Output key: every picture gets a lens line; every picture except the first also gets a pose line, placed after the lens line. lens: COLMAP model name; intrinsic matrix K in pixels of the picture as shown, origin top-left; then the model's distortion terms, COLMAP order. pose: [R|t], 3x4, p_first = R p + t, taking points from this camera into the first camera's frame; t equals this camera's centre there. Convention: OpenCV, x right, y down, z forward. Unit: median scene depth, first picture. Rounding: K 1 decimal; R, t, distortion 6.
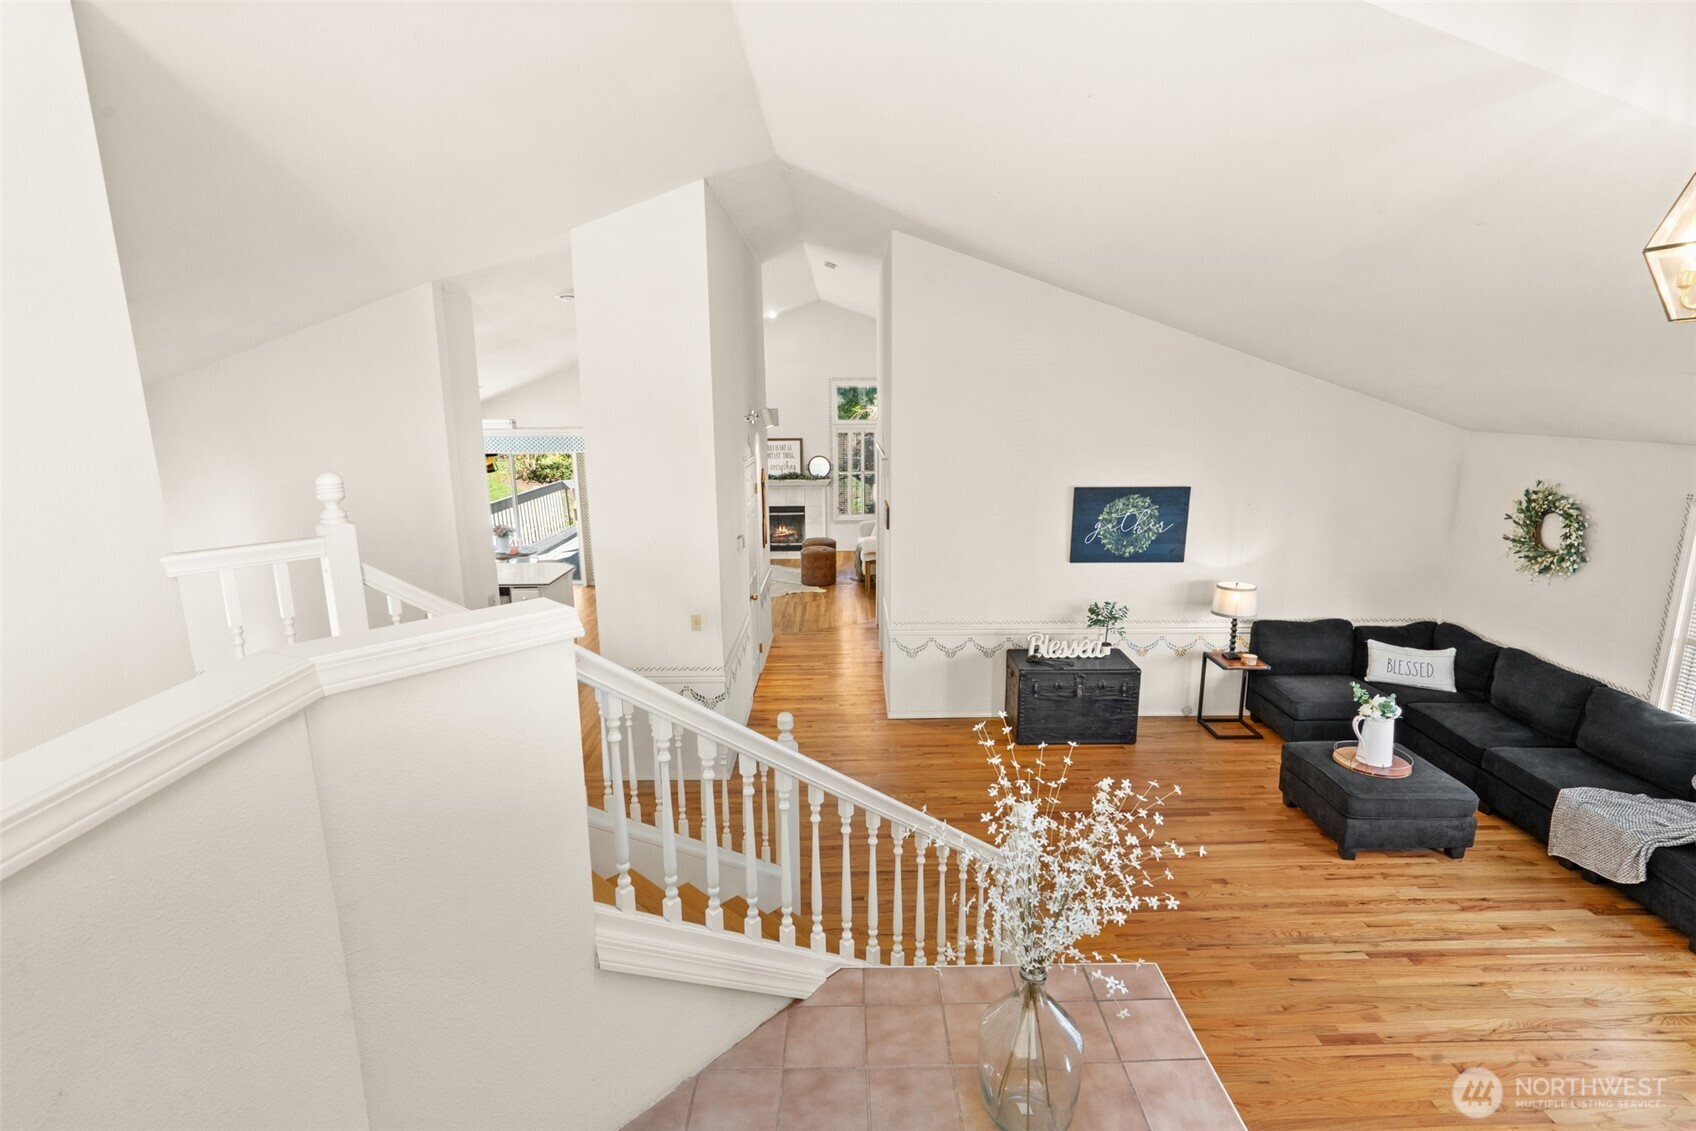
lens RADIAL K [[832.0, 0, 841.6], [0, 832.0, 573.5], [0, 0, 1]] dist [-0.001946, 0.001302]
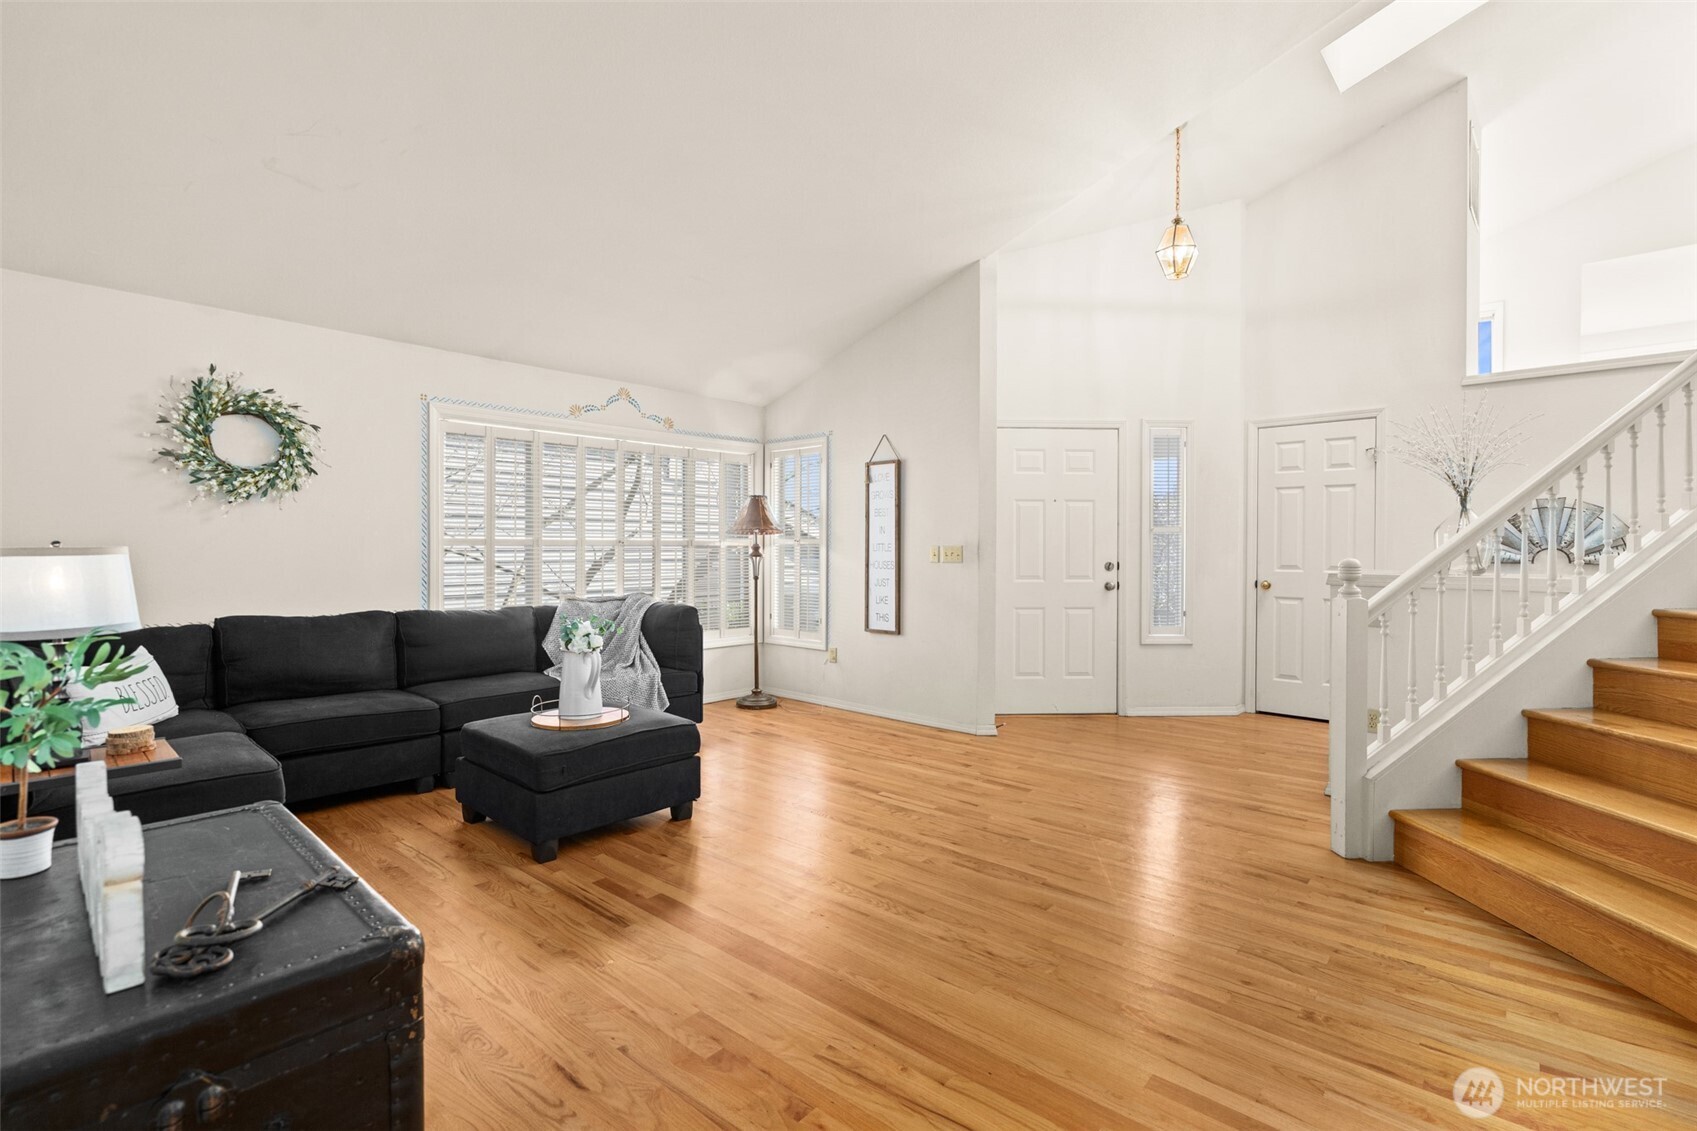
lens RADIAL K [[779.0, 0, 845.3], [0, 779.0, 557.5], [0, 0, 1]] dist [-0.008273, 0.003757]
pose [[-0.739925, -0.001041, 0.672689, 0.016741], [0.146214, 0.975842, 0.162338, 0.013394], [-0.656607, 0.218474, -0.721898, 1.003344]]
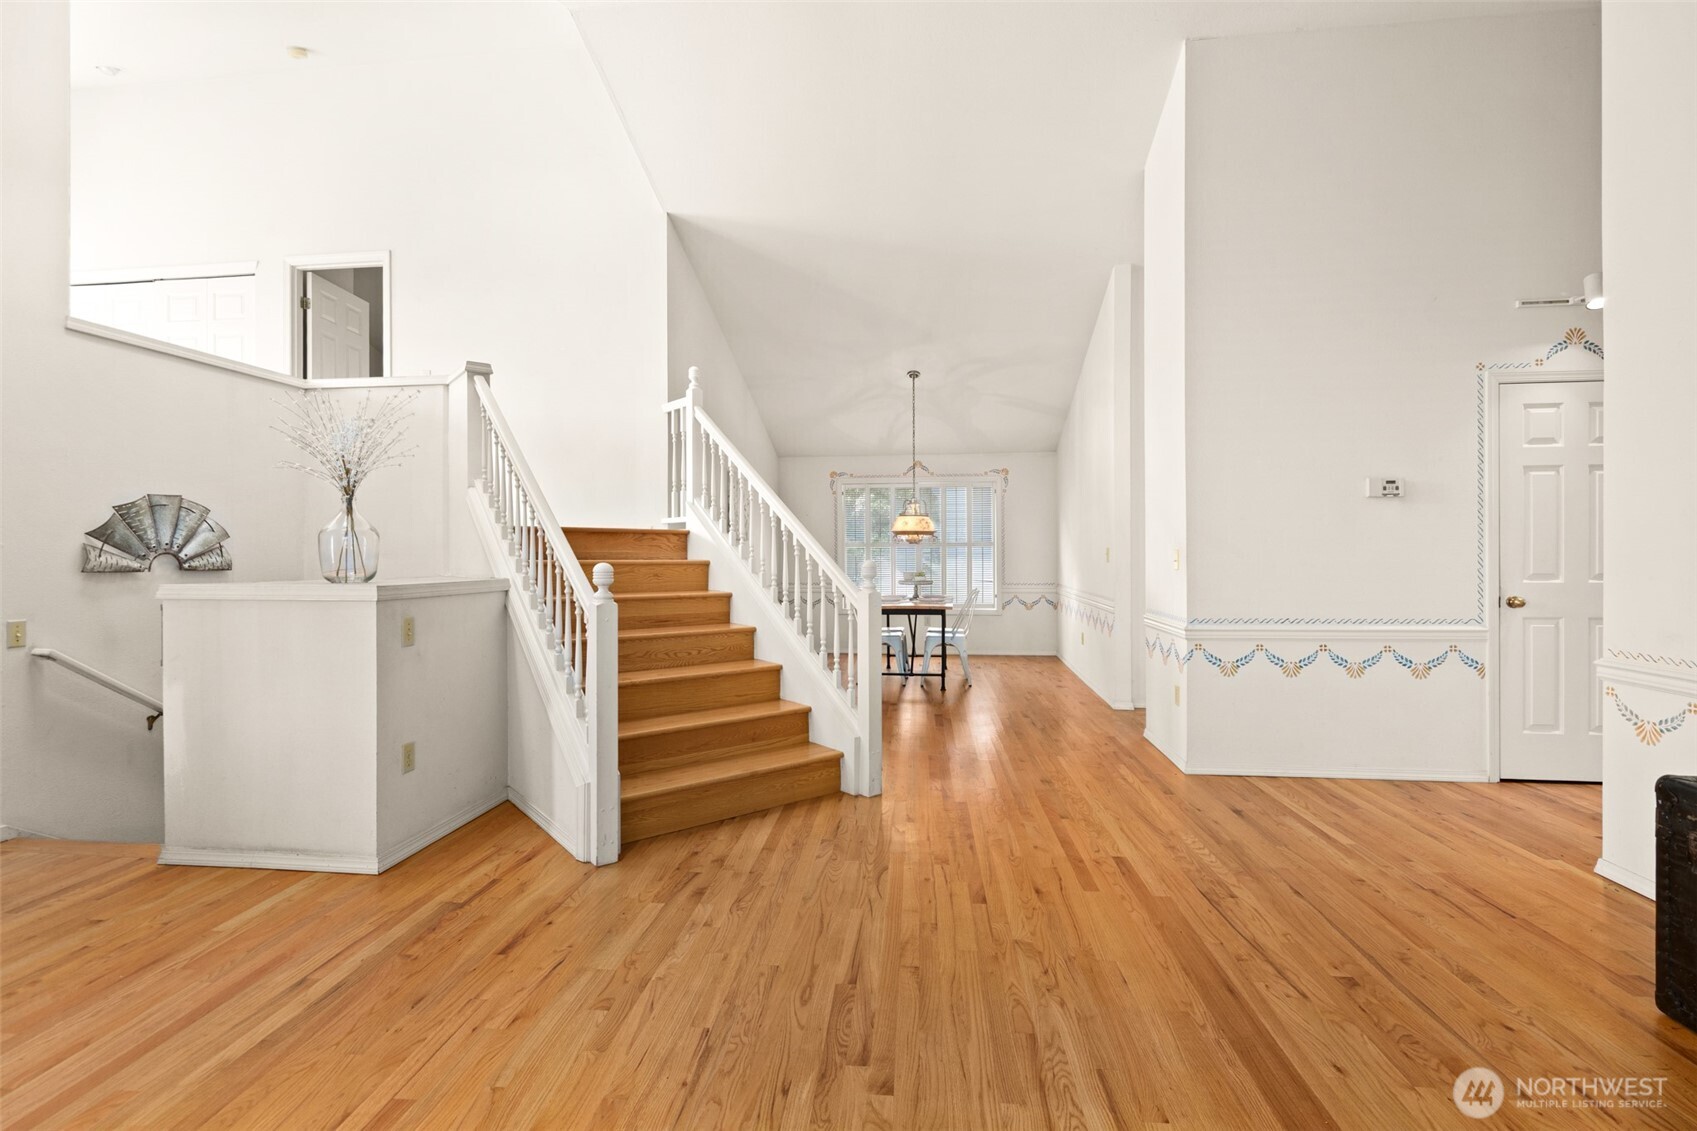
lens RADIAL K [[779.0, 0, 849.3], [0, 779.0, 551.6], [0, 0, 1]] dist [-0.008273, 0.003757]
pose [[-0.114818, 0.007841, -0.993356, 0.542938], [-0.206772, 0.977878, 0.031619, 0.081333], [0.971629, 0.209029, -0.110656, 0.665595]]
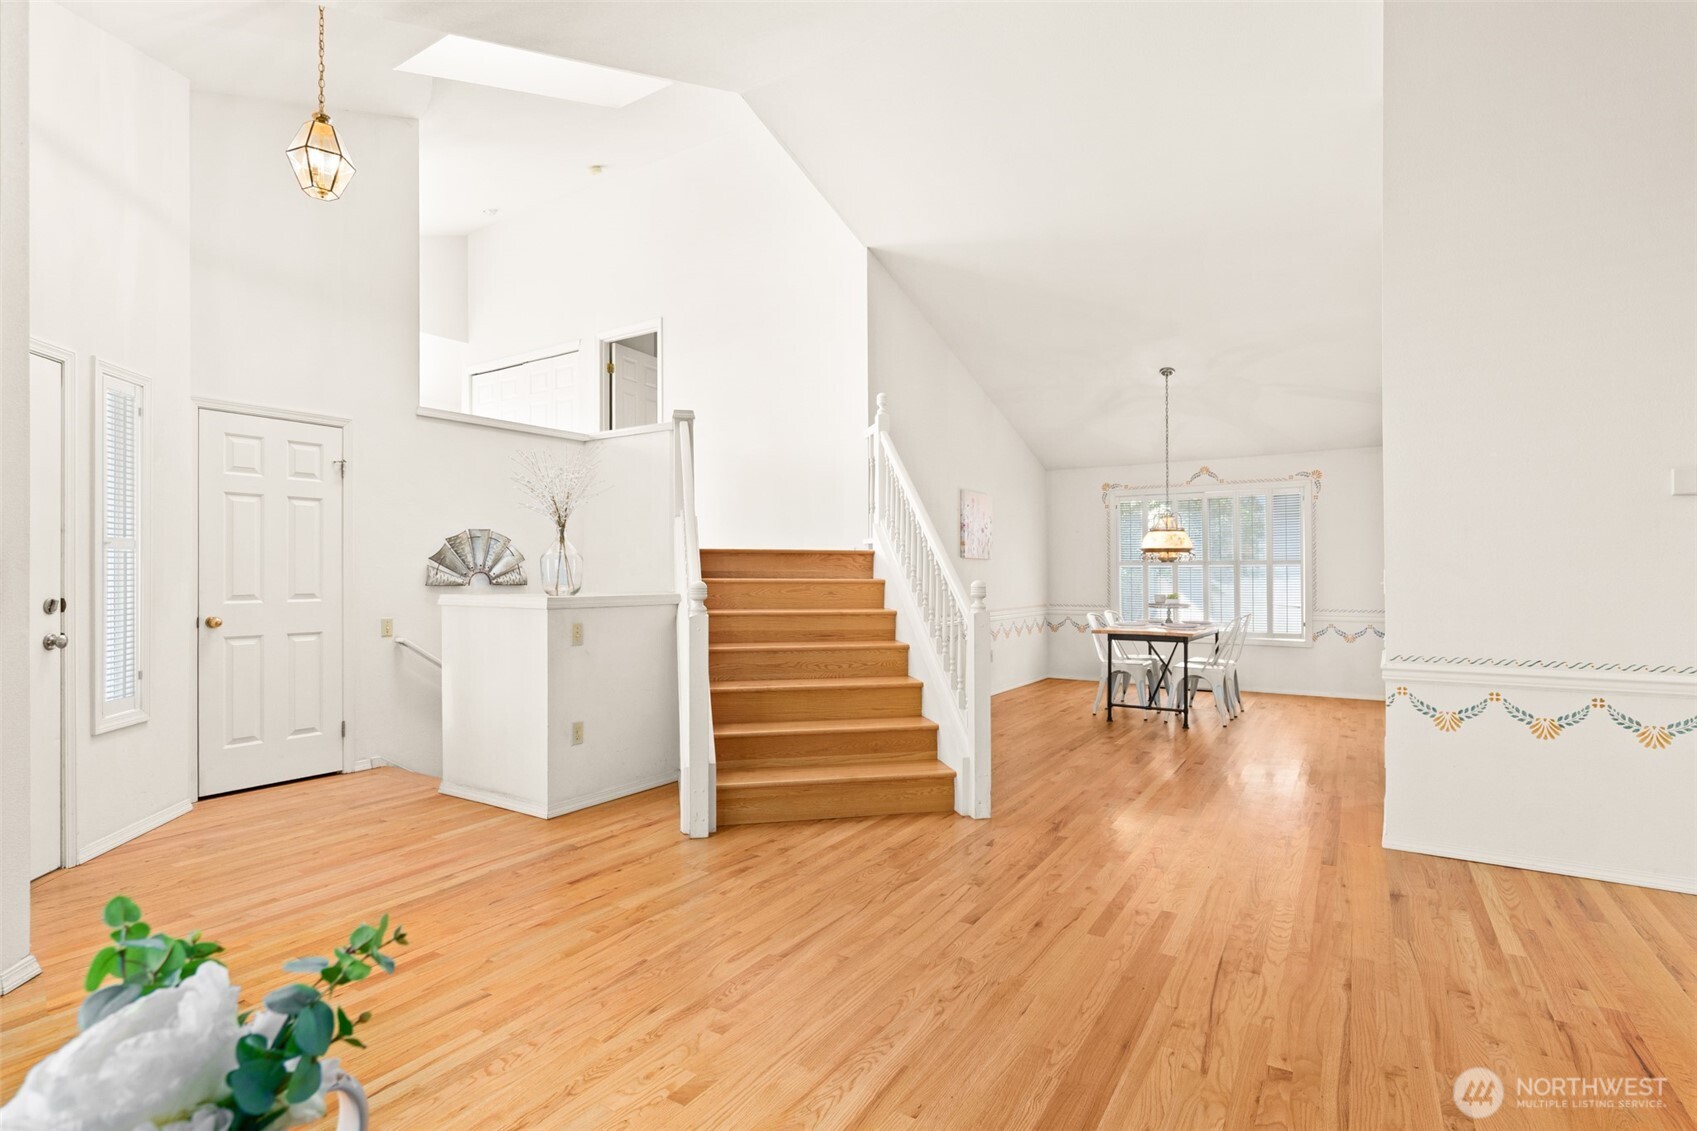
lens RADIAL K [[832.5, 0, 850.8], [0, 832.5, 569.3], [0, 0, 1]] dist [-0.001946, 0.001302]
pose [[-0.542826, 0.006544, -0.839820, 0.530710], [-0.171585, 0.978013, 0.118527, 0.038092], [0.822130, 0.208440, -0.529768, 0.865274]]
